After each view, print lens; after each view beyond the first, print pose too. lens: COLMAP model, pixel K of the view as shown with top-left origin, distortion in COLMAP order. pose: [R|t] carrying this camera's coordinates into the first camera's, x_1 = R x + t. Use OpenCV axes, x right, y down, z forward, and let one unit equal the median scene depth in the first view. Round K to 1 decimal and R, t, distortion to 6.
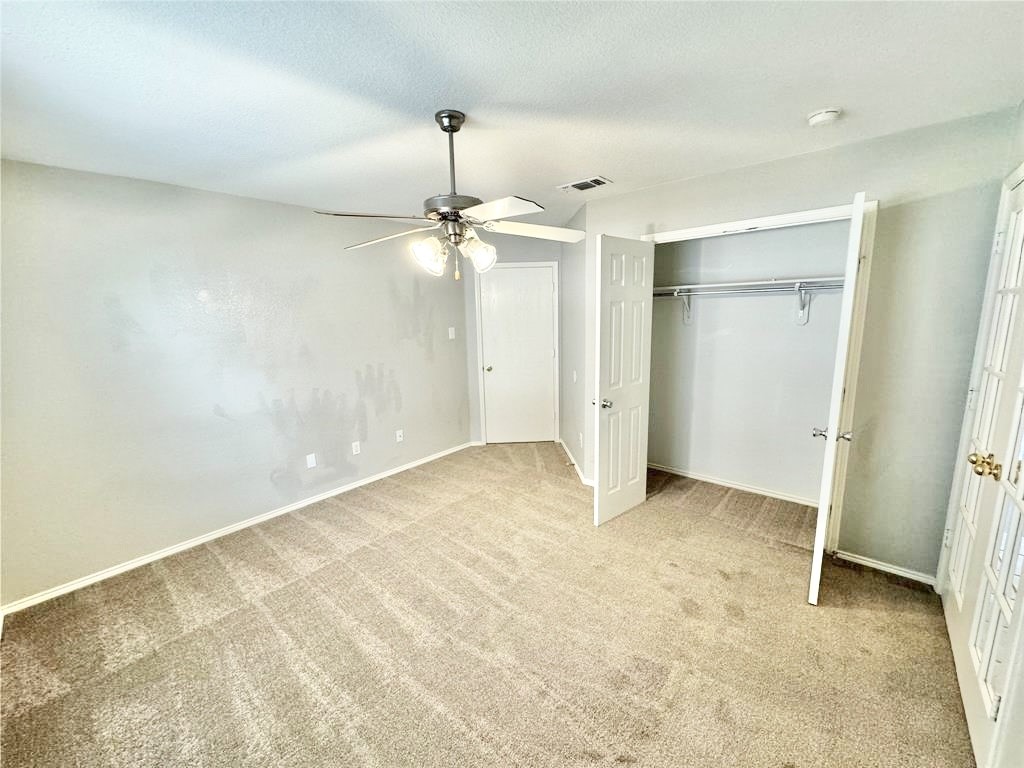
lens RADIAL K [[408.2, 0, 515.8], [0, 408.2, 387.4], [0, 0, 1]] dist [-0.003250, 0.000933]
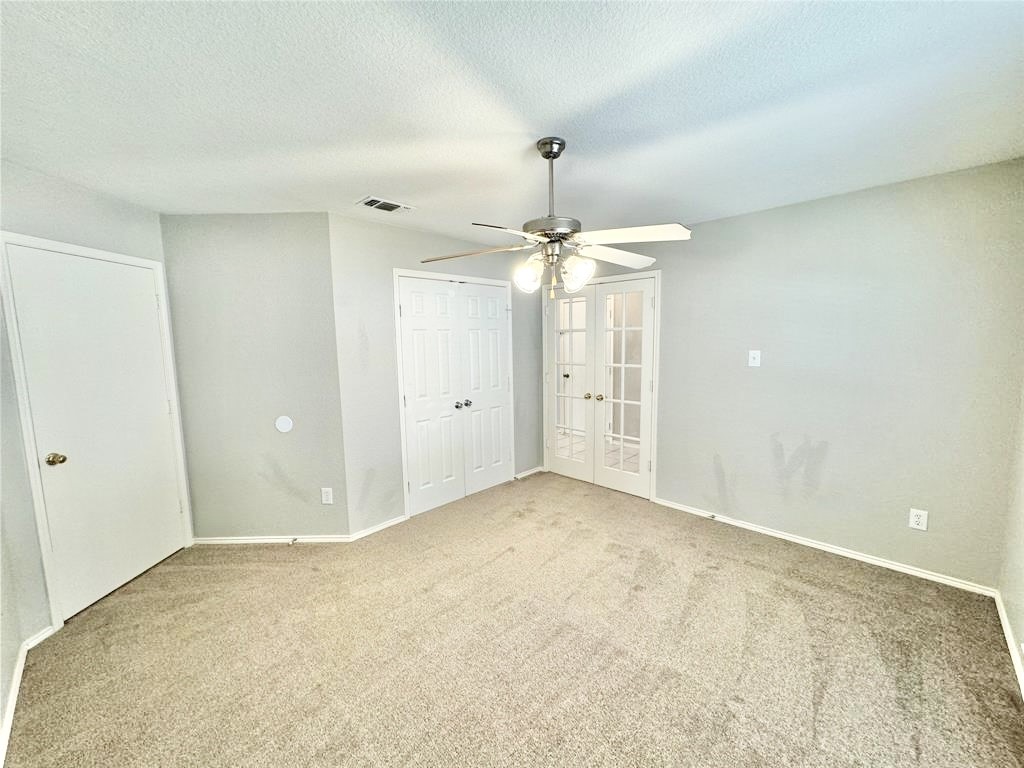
lens RADIAL K [[408.2, 0, 507.4], [0, 408.2, 379.6], [0, 0, 1]] dist [-0.003250, 0.000933]
pose [[0.063153, -0.071431, 0.995444, -0.672214], [0.200575, 0.977992, 0.057454, -0.077734], [-0.977641, 0.196033, 0.076091, 0.608007]]
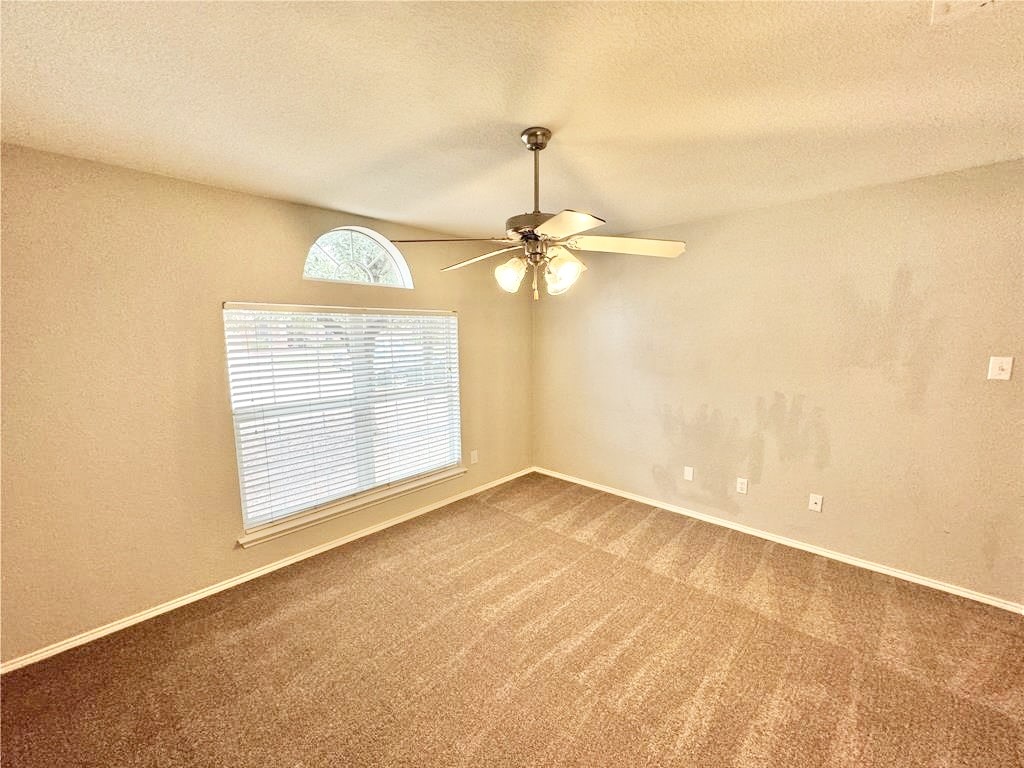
lens RADIAL K [[408.2, 0, 518.4], [0, 408.2, 386.3], [0, 0, 1]] dist [-0.003250, 0.000933]
pose [[-0.042716, 0.153474, -0.987229, 0.470265], [-0.180507, 0.970684, 0.158712, -0.111074], [0.982646, 0.184981, -0.013760, 0.564988]]
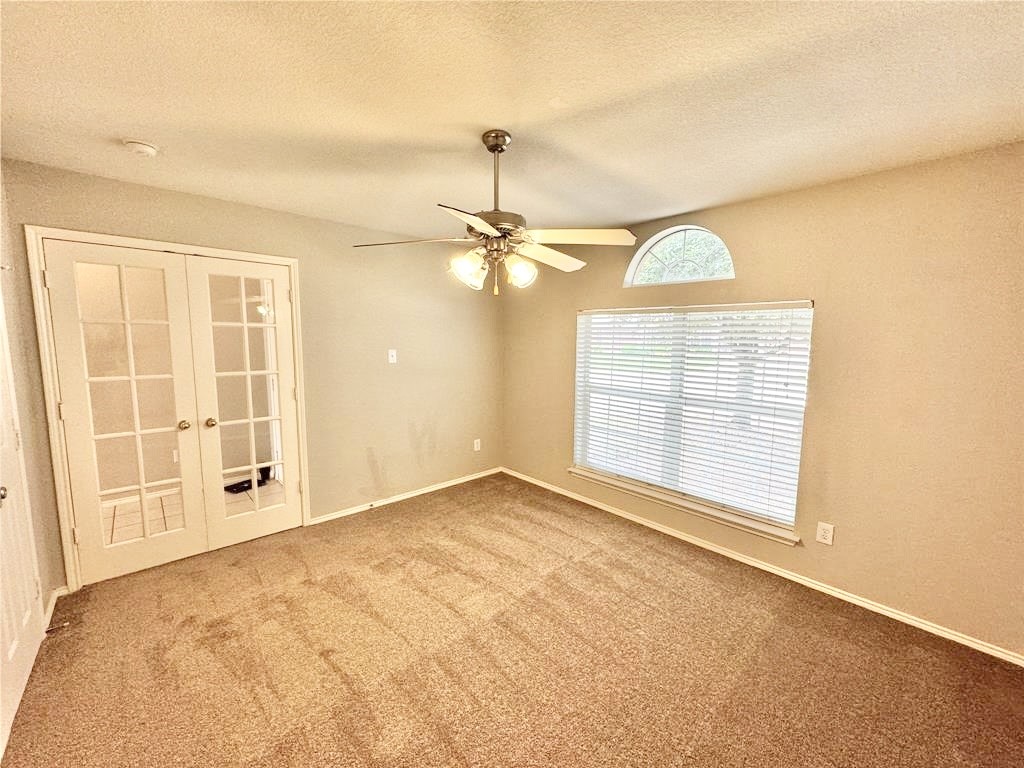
lens RADIAL K [[408.2, 0, 527.2], [0, 408.2, 379.2], [0, 0, 1]] dist [-0.003250, 0.000933]
pose [[-0.993670, 0.010909, 0.111807, -0.208469], [0.043018, 0.956361, 0.289005, -0.195988], [-0.103775, 0.291985, -0.950776, 1.121278]]
